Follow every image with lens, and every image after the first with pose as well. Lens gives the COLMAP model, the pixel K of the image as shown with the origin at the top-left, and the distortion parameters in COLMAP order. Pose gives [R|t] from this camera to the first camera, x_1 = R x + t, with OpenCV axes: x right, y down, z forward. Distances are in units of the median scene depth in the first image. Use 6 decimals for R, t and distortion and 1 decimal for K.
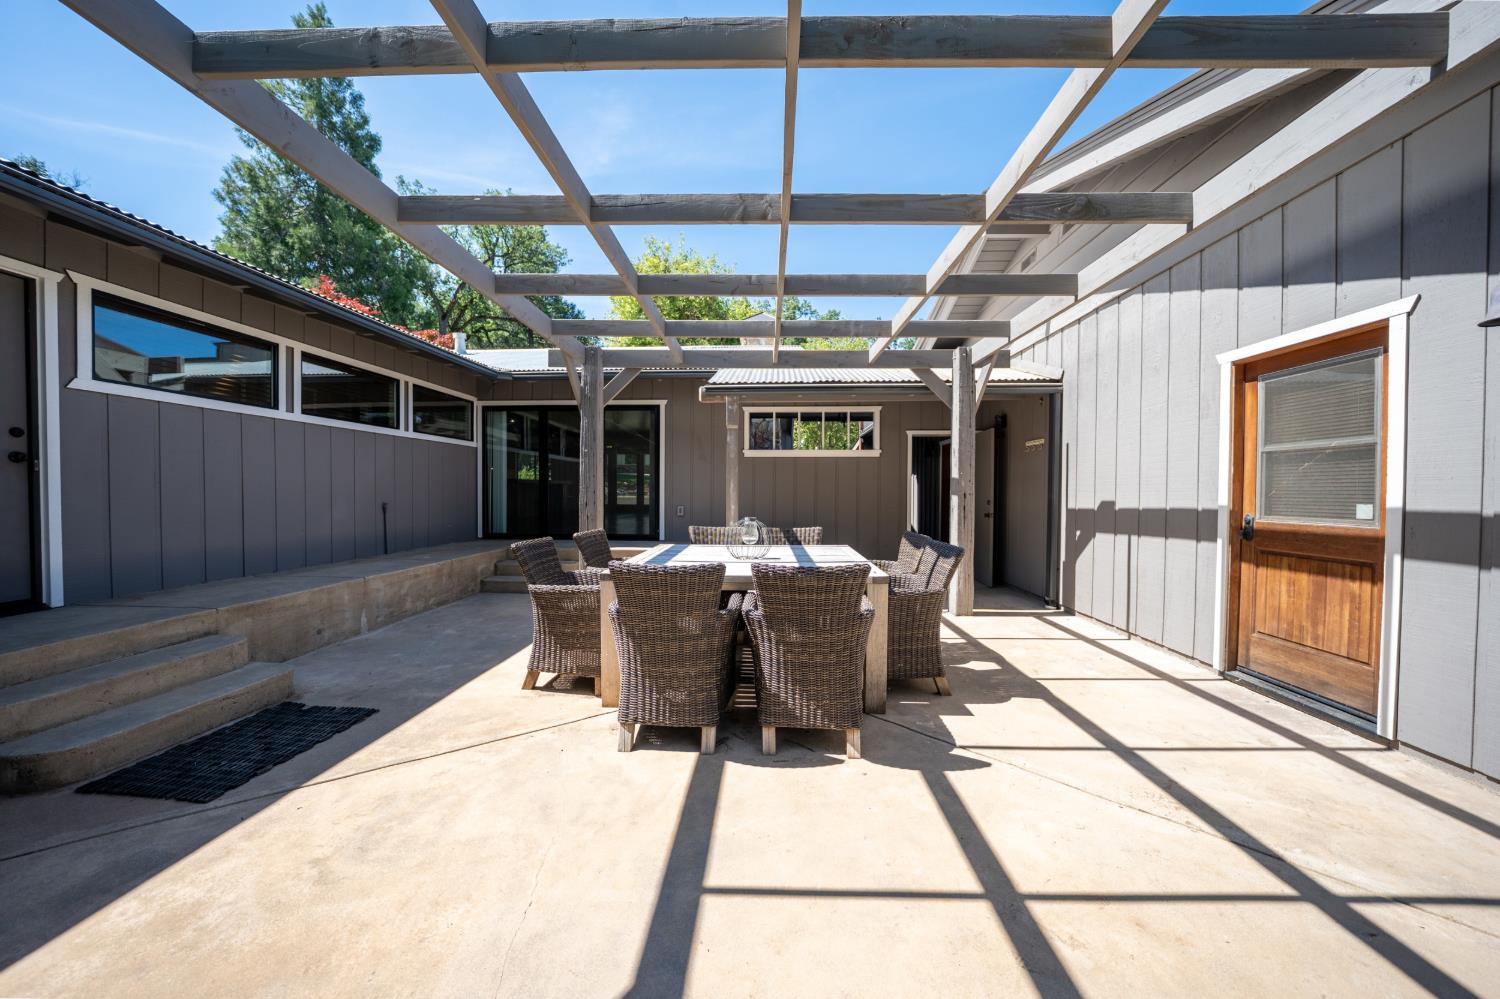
lens RADIAL K [[521.3, 0, 750.5], [0, 521.3, 501.5], [0, 0, 1]] dist [-0.022486, 0.000059]
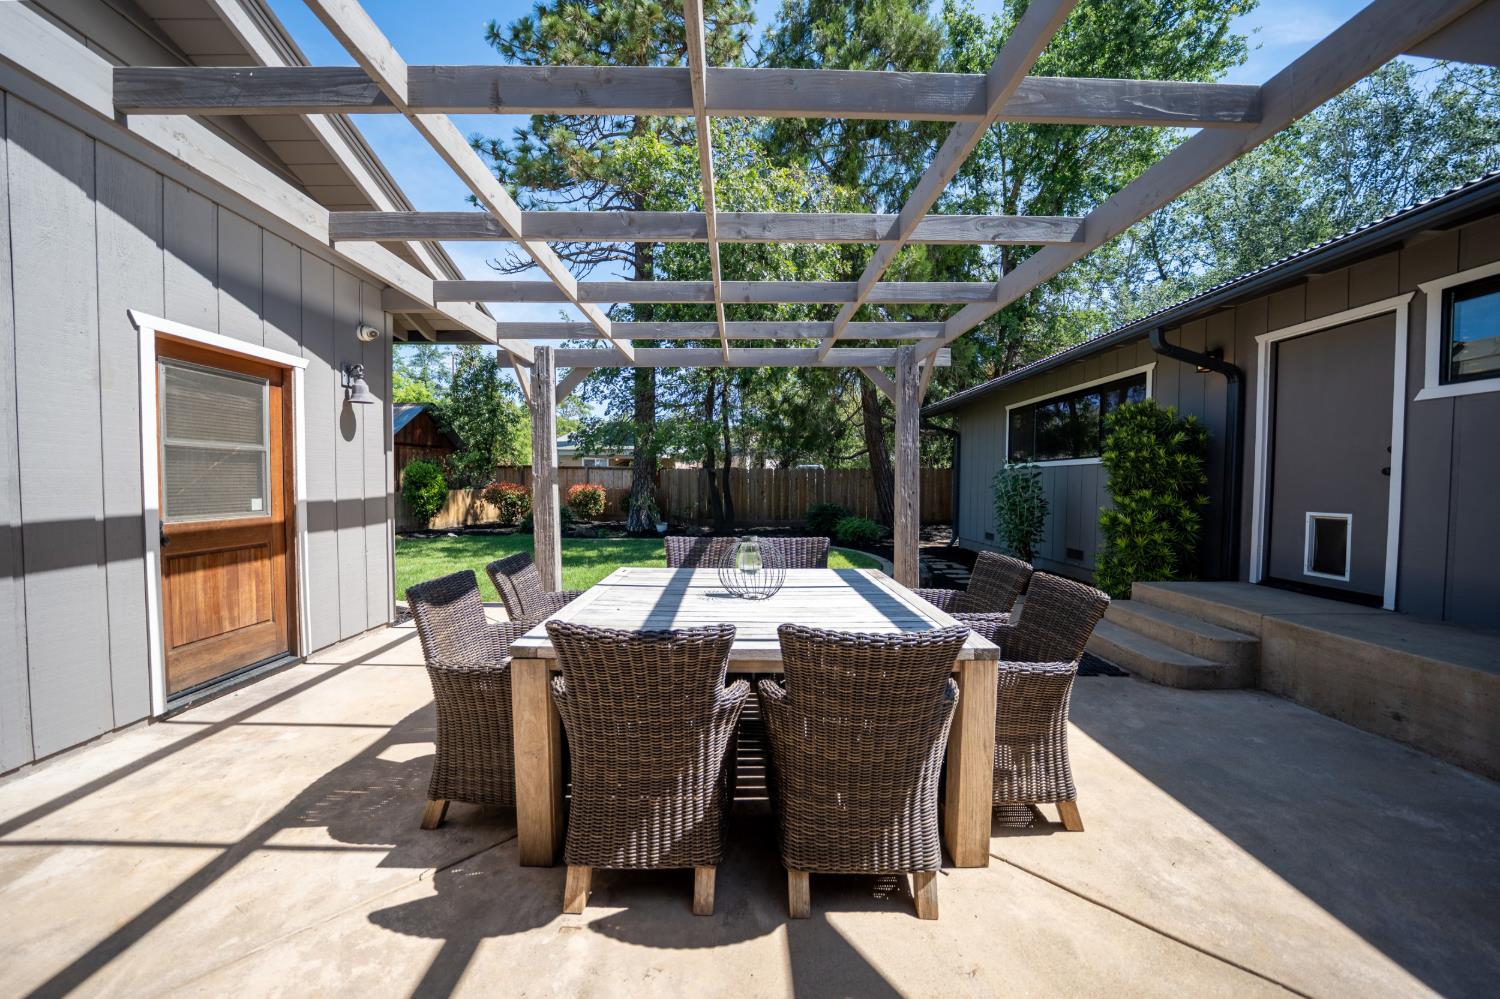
lens RADIAL K [[521.3, 0, 747.7], [0, 521.3, 498.7], [0, 0, 1]] dist [-0.022486, 0.000059]
pose [[-0.998439, -0.009433, -0.055054, 0.047509], [-0.012404, 0.998471, 0.053862, -0.064653], [0.054461, 0.054461, -0.997030, 1.910472]]
